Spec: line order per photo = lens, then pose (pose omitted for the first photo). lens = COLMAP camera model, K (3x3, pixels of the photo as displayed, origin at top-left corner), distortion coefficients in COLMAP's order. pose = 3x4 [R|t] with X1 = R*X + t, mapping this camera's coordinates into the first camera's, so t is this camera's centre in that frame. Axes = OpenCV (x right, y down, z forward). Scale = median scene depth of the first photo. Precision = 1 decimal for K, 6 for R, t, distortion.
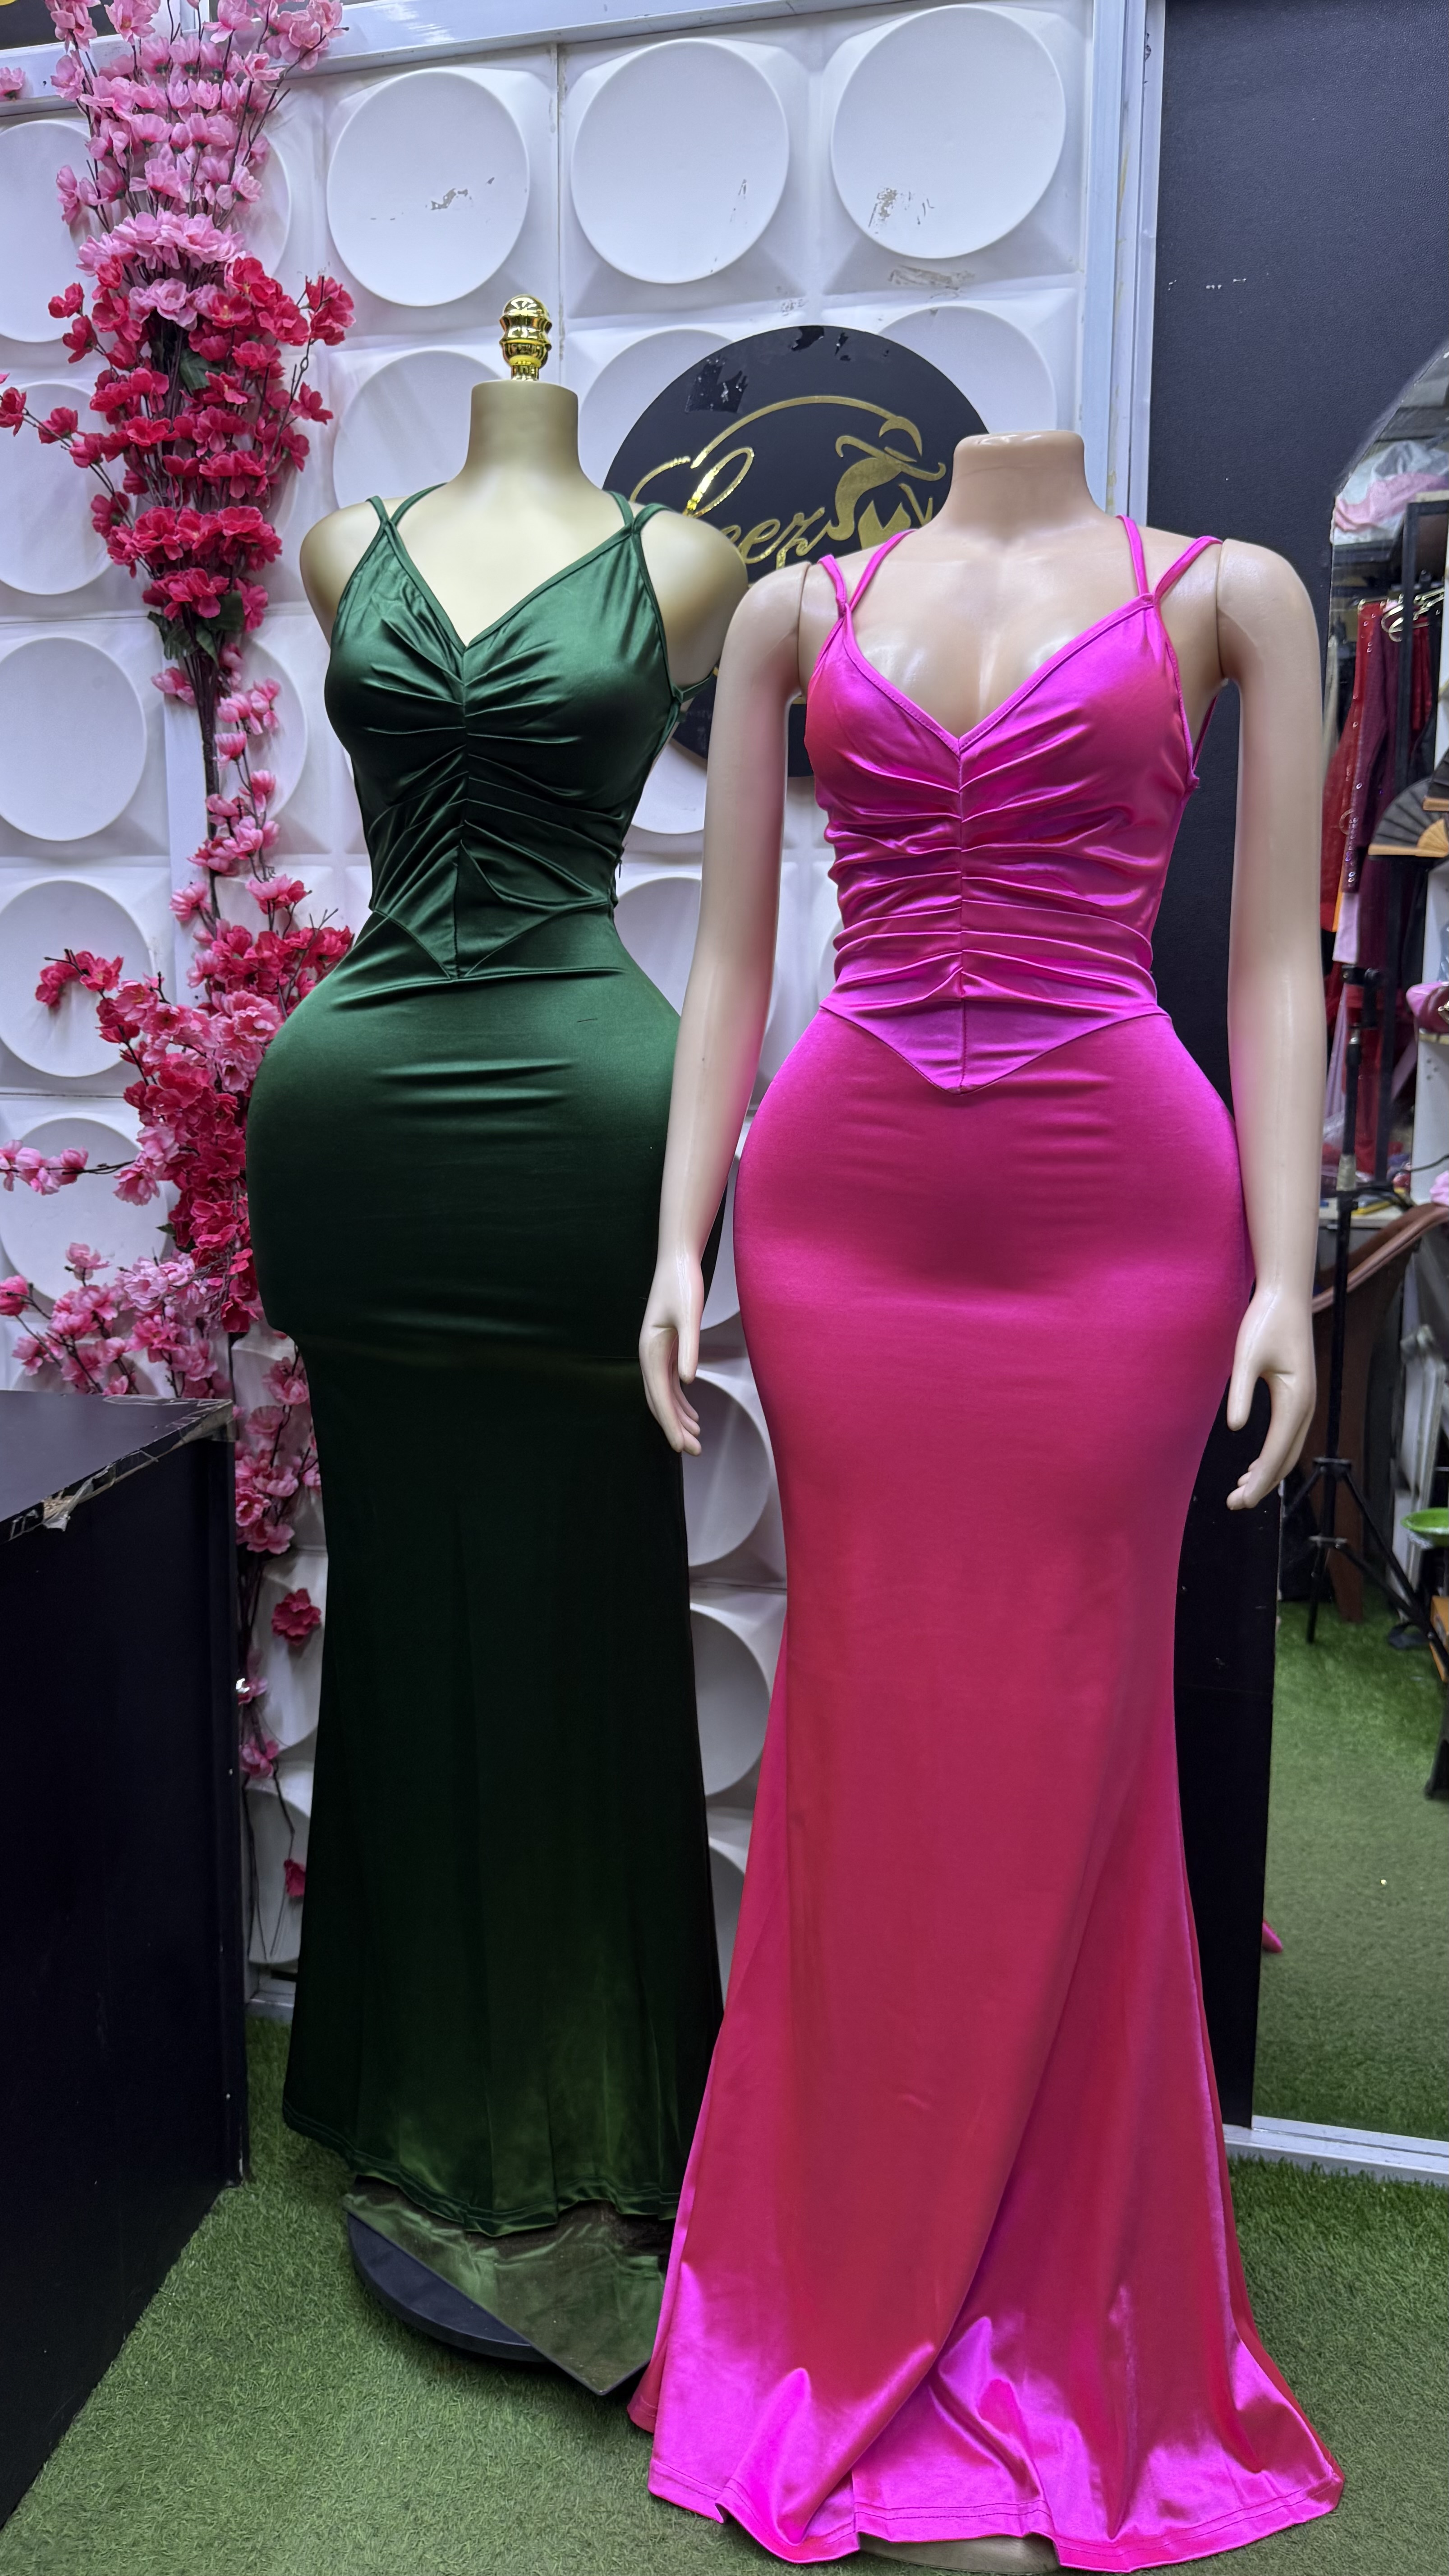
lens RADIAL K [[1828.0, 0, 722.6], [0, 1828.0, 1303.6], [0, 0, 1]] dist [0.000521, -0.023013]
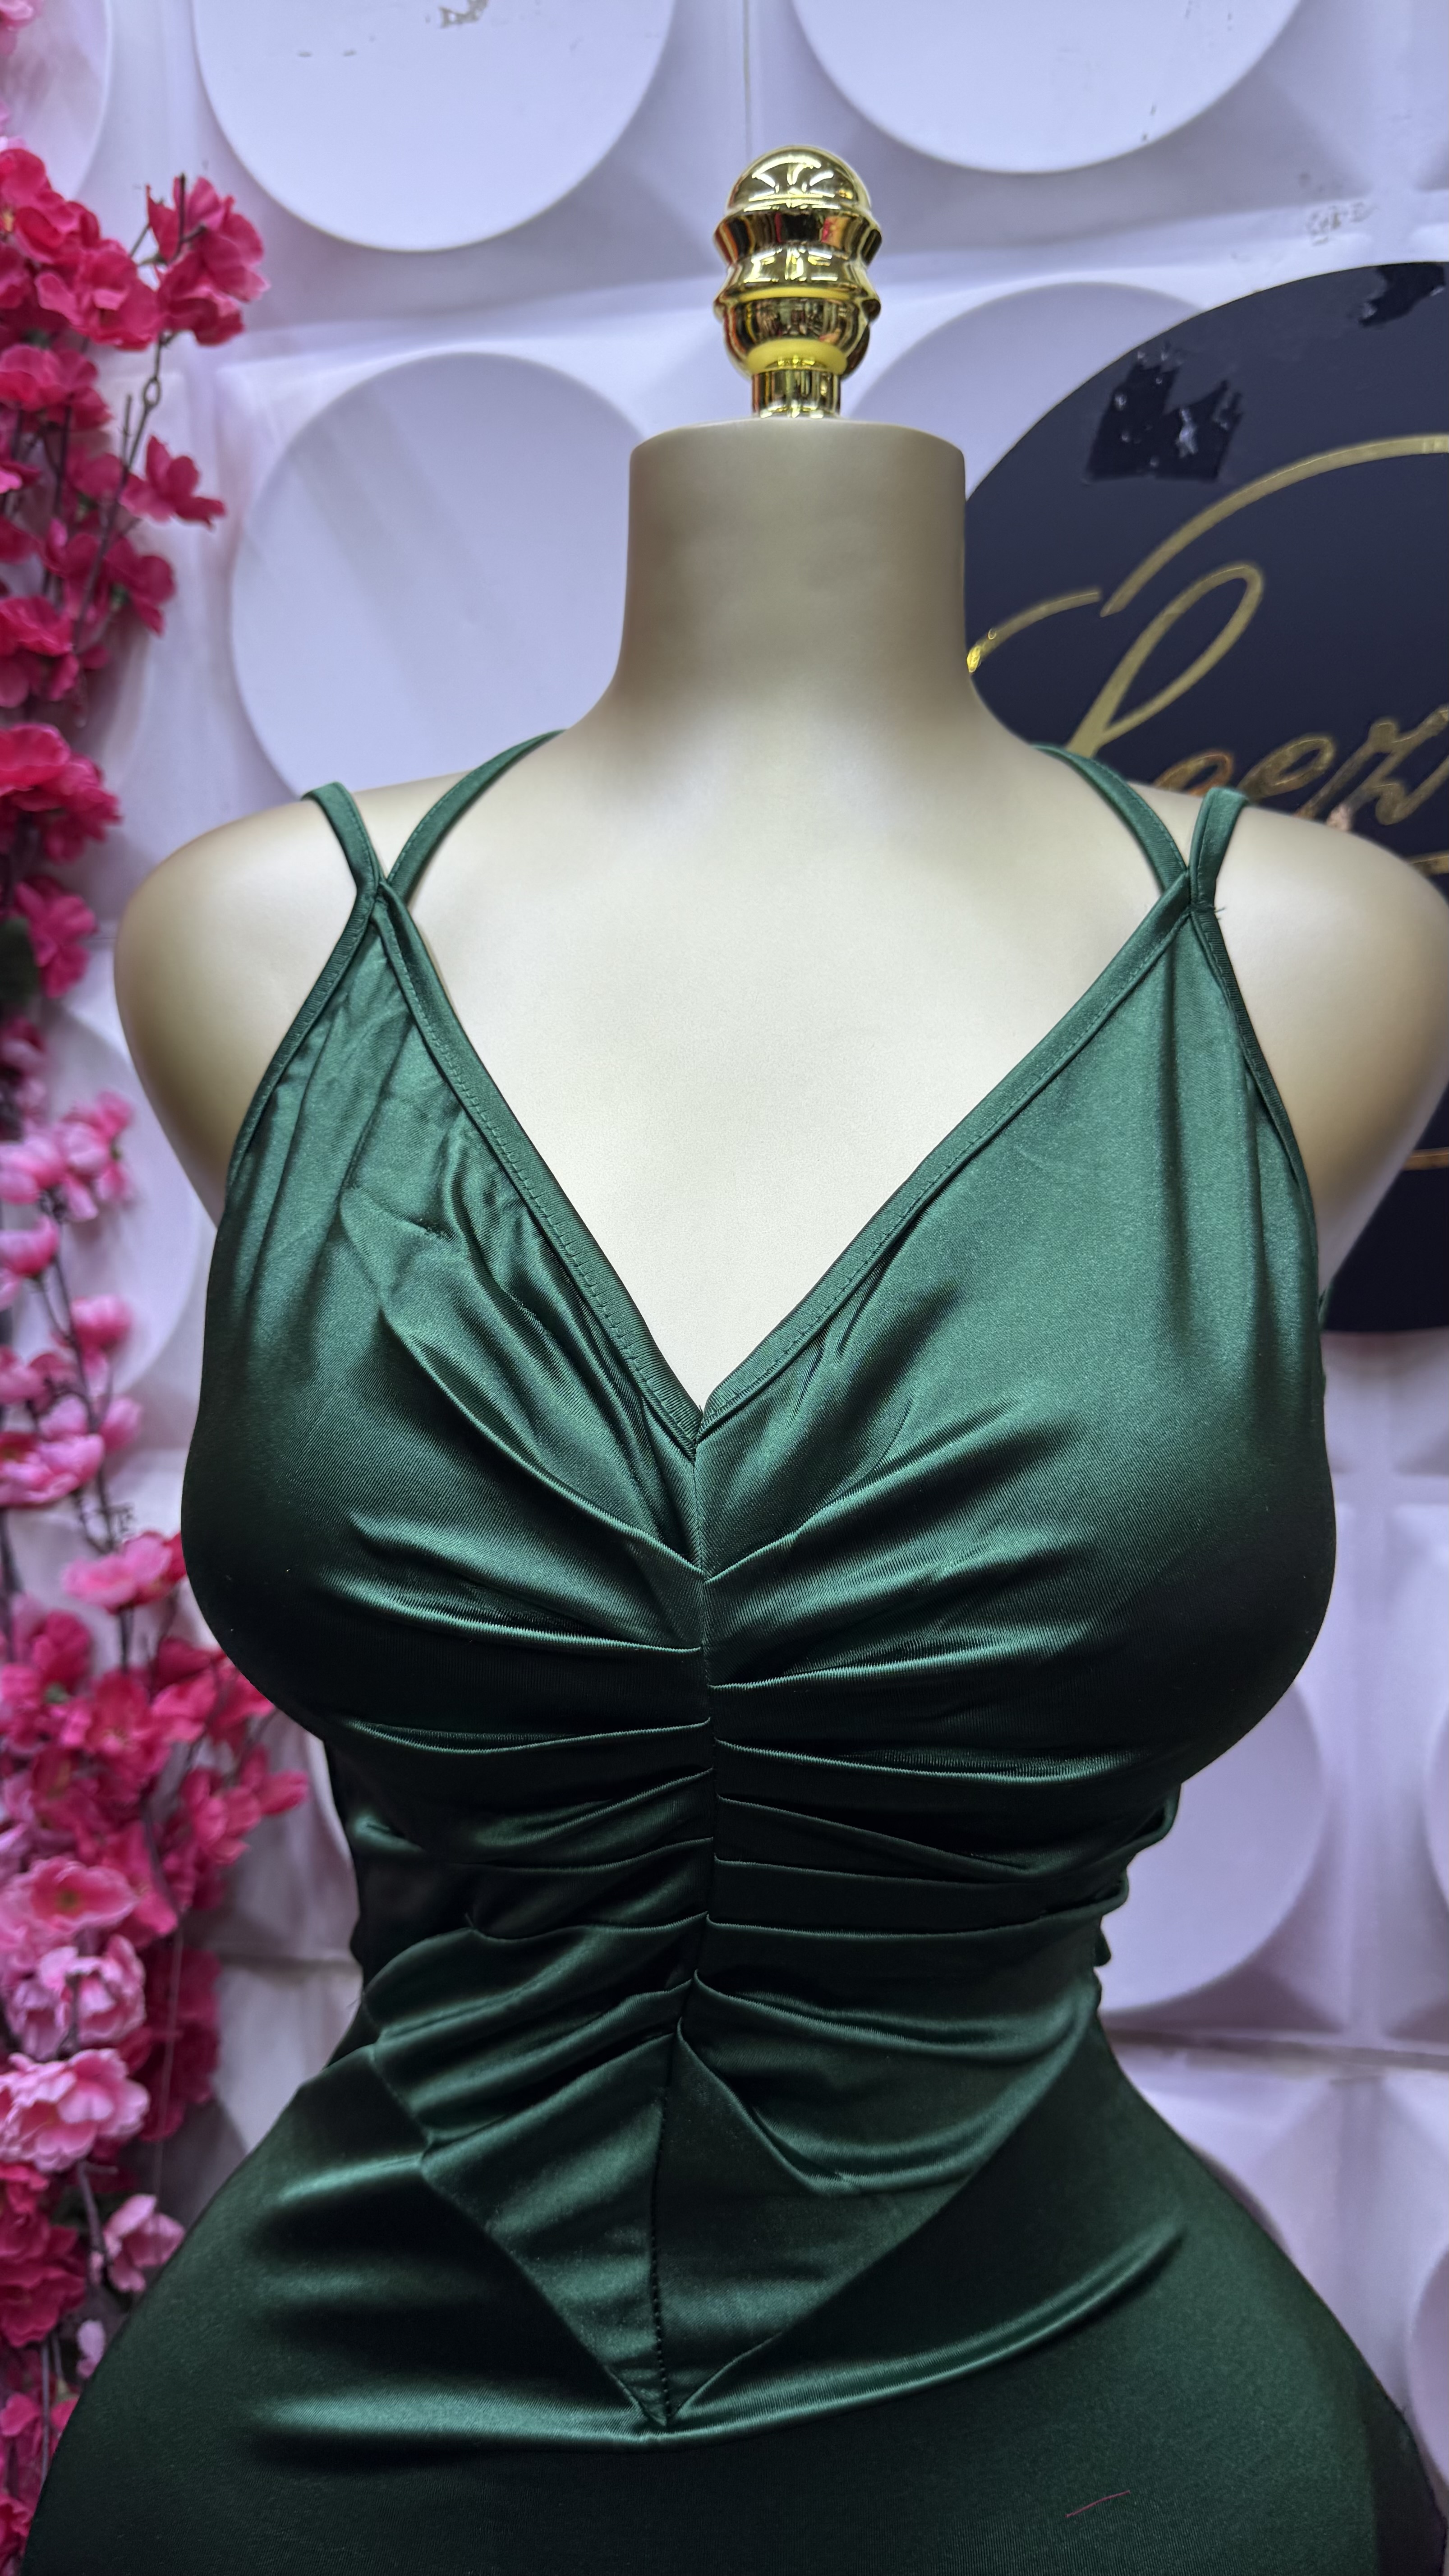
lens RADIAL K [[1828.0, 0, 740.8], [0, 1828.0, 1276.2], [0, 0, 1]] dist [0.000521, -0.023013]
pose [[0.998937, -0.040196, 0.022569, -0.110101], [0.040714, 0.998906, -0.022991, -0.293772], [-0.021620, 0.023886, 0.999481, 0.576504]]
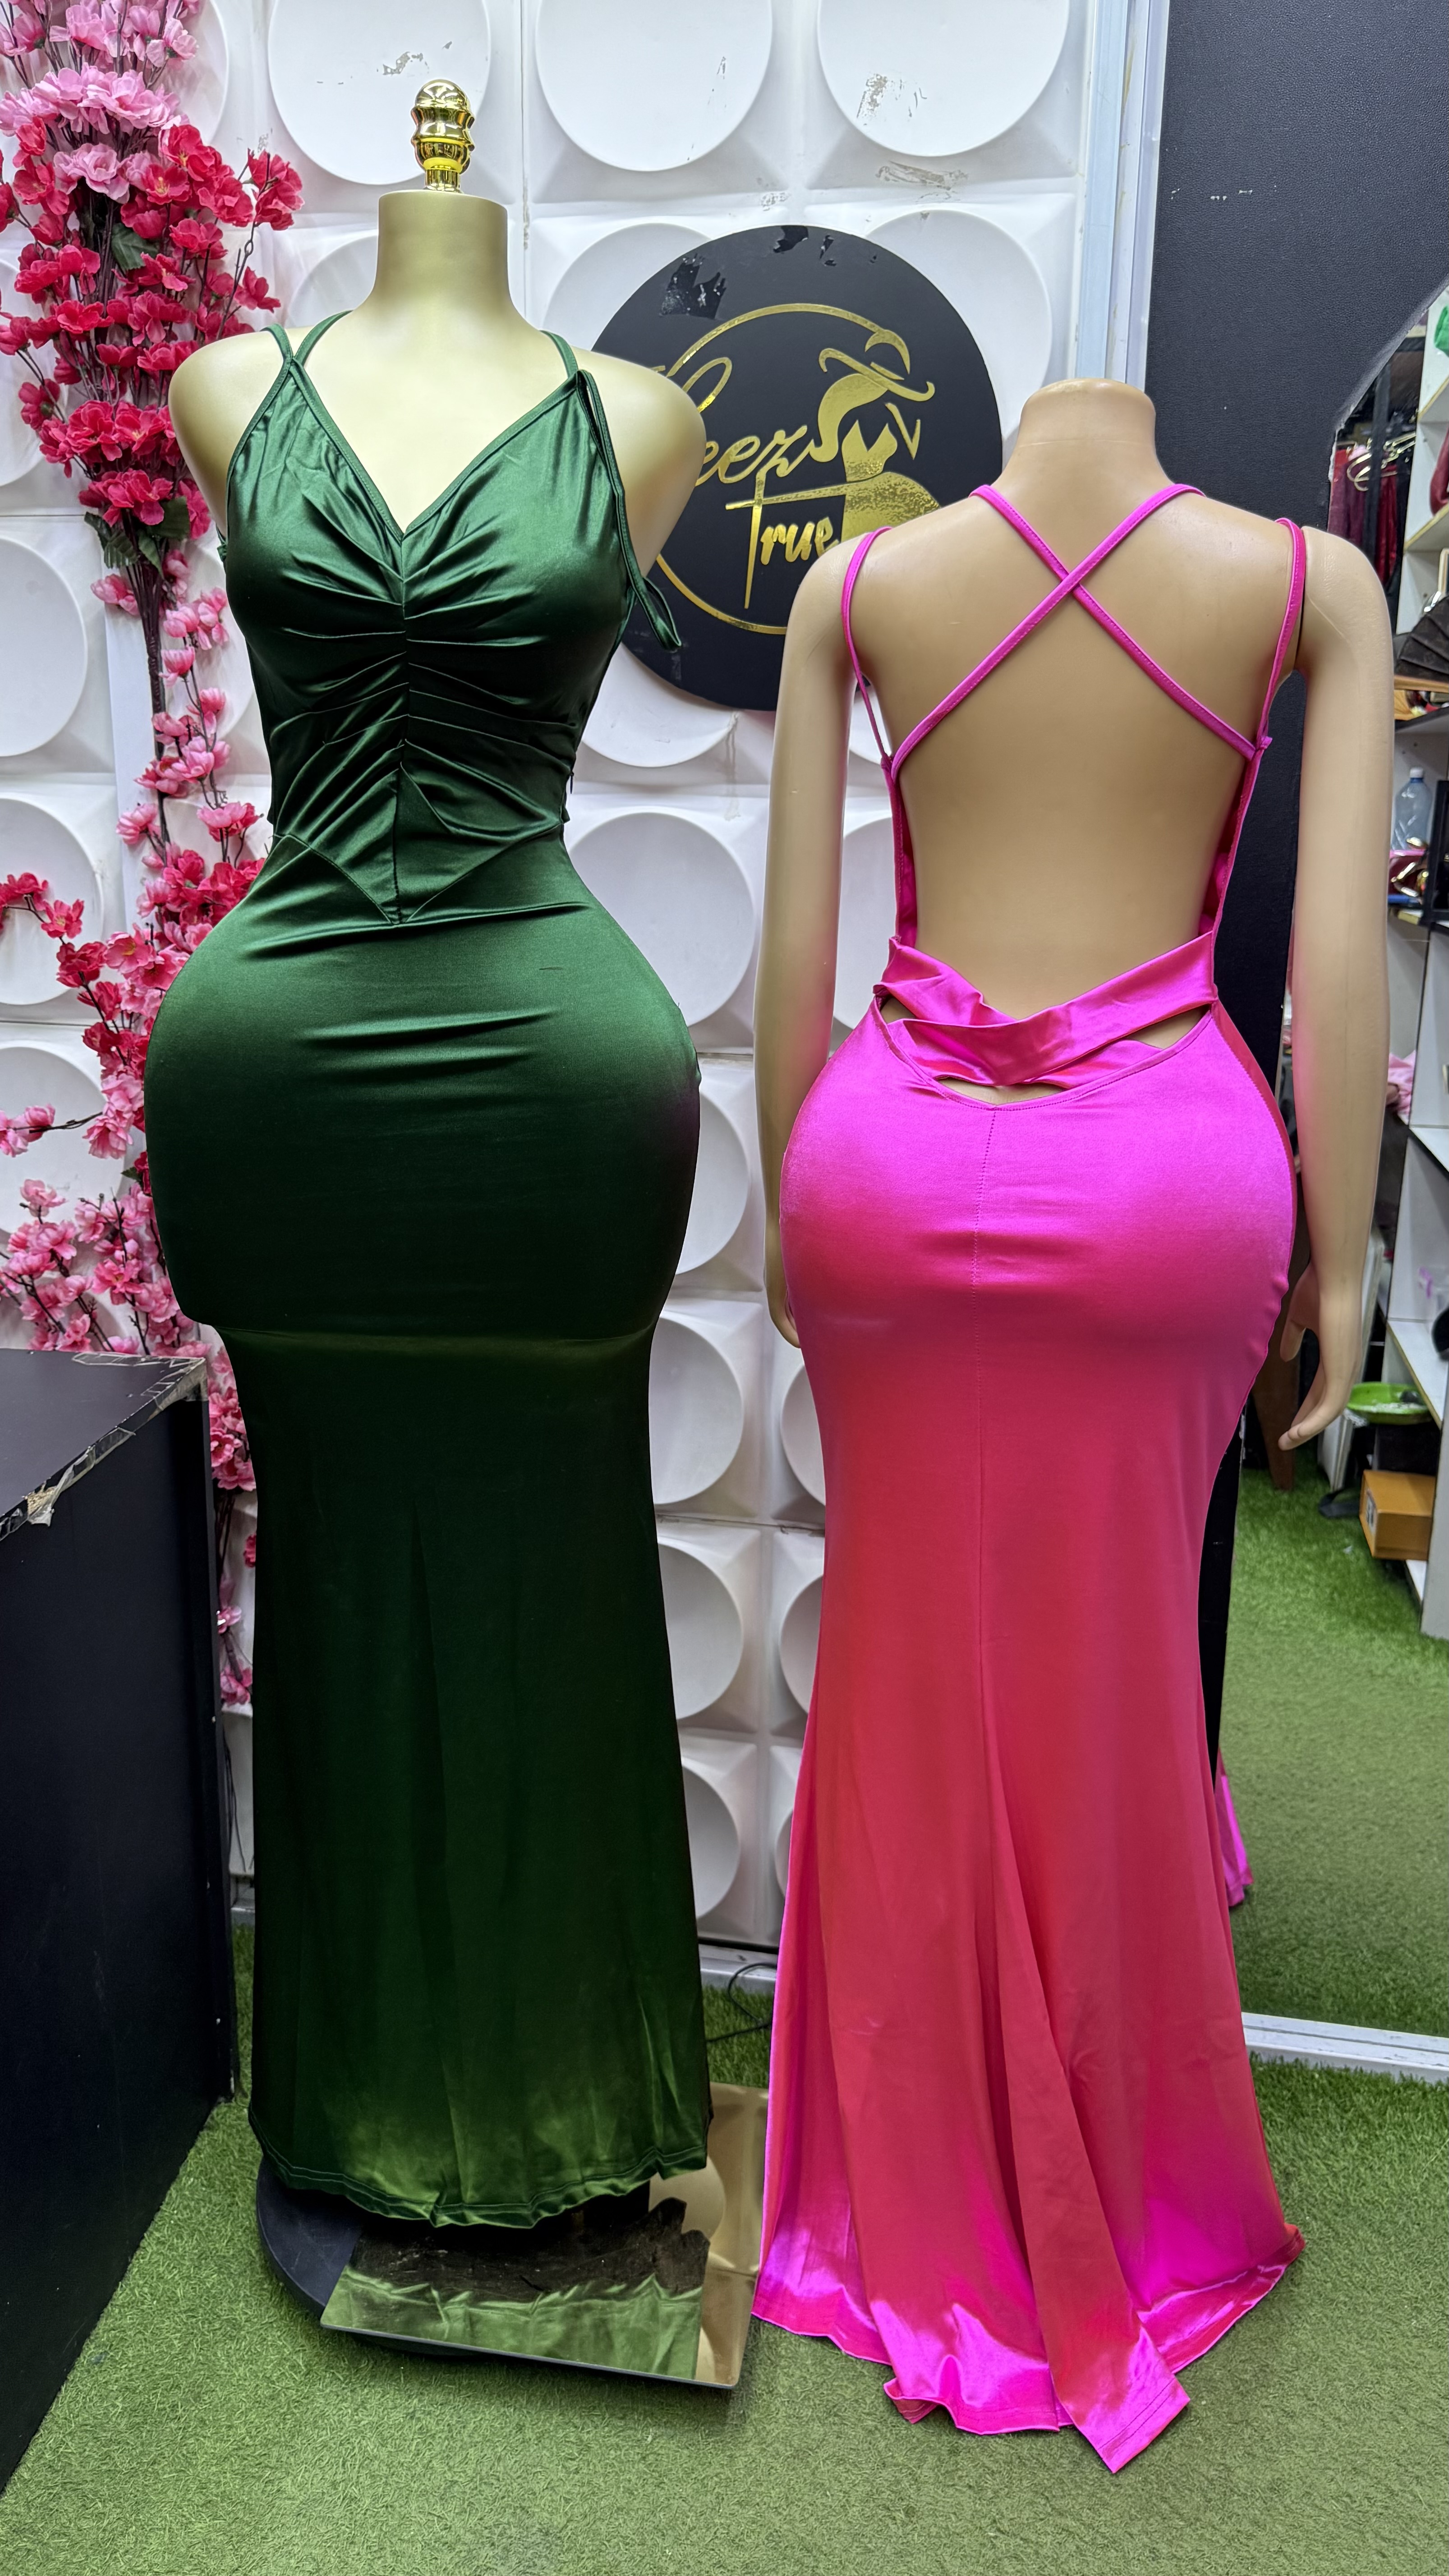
lens RADIAL K [[1828.0, 0, 747.2], [0, 1828.0, 1315.7], [0, 0, 1]] dist [0.000521, -0.023013]
pose [[0.998647, -0.003200, 0.051894, -0.025122], [-0.002587, 0.993808, 0.111077, -0.076885], [-0.051928, -0.111061, 0.992456, 0.004779]]
